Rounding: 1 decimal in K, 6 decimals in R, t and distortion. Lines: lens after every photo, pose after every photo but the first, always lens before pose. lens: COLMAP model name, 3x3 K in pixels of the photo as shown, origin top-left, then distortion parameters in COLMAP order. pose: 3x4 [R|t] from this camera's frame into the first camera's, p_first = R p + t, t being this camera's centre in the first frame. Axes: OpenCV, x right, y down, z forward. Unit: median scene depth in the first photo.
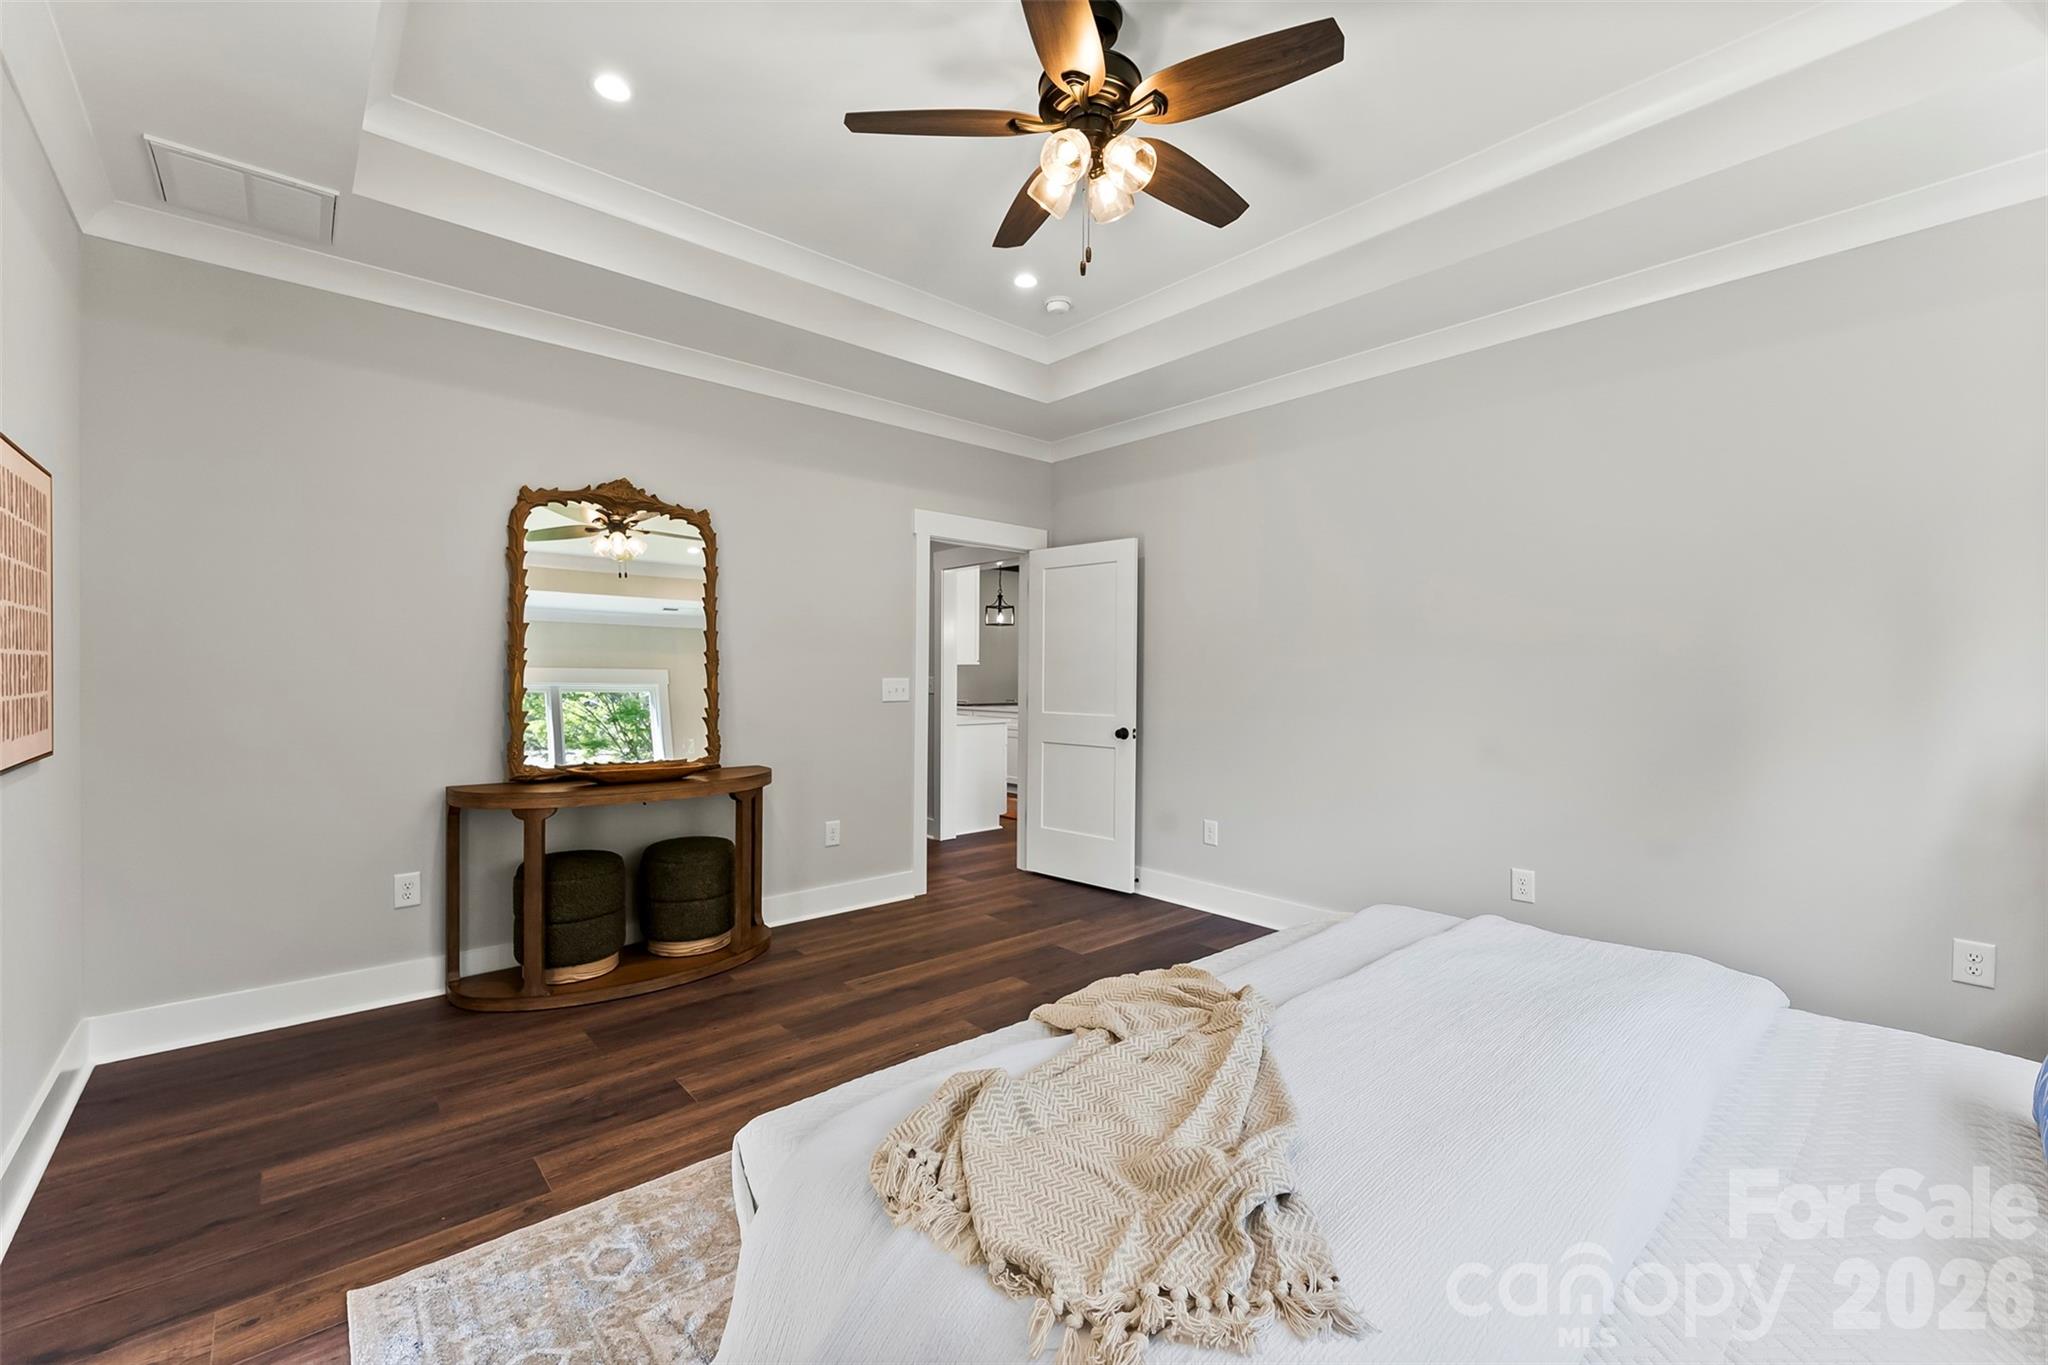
lens RADIAL K [[835.0, 0, 1024.7], [0, 835.0, 680.8], [0, 0, 1]] dist [-0.001756, -0.000458]
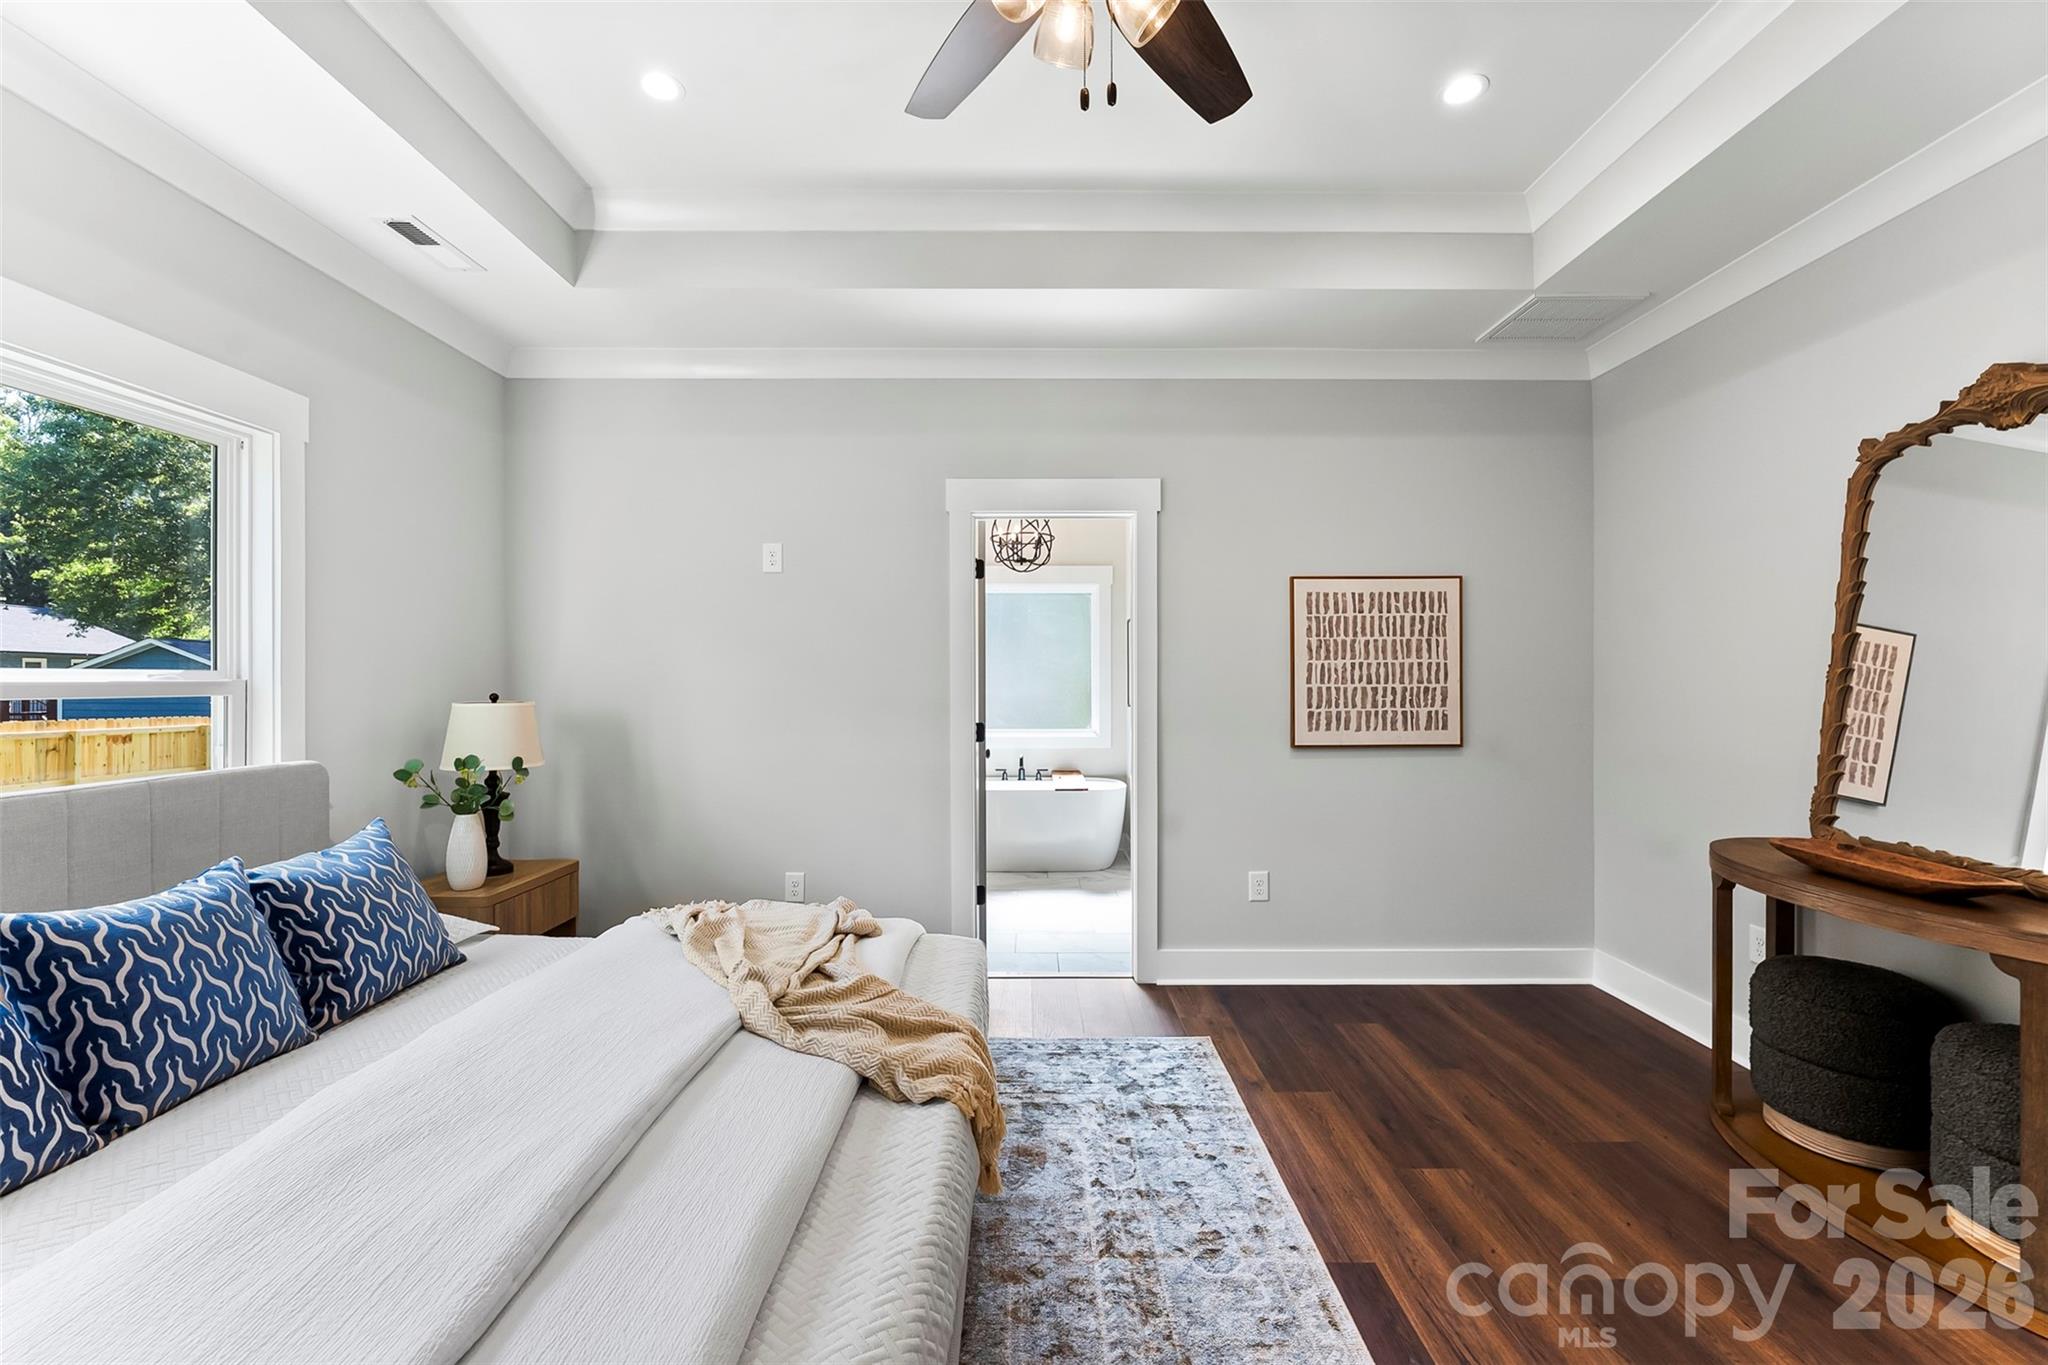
lens RADIAL K [[835.0, 0, 1024.7], [0, 835.0, 680.8], [0, 0, 1]] dist [-0.001756, -0.000458]
pose [[-0.661497, -0.002754, -0.749943, 0.544846], [-0.006516, 0.999977, 0.002075, -0.032471], [0.749920, 0.006260, -0.661499, 1.243638]]
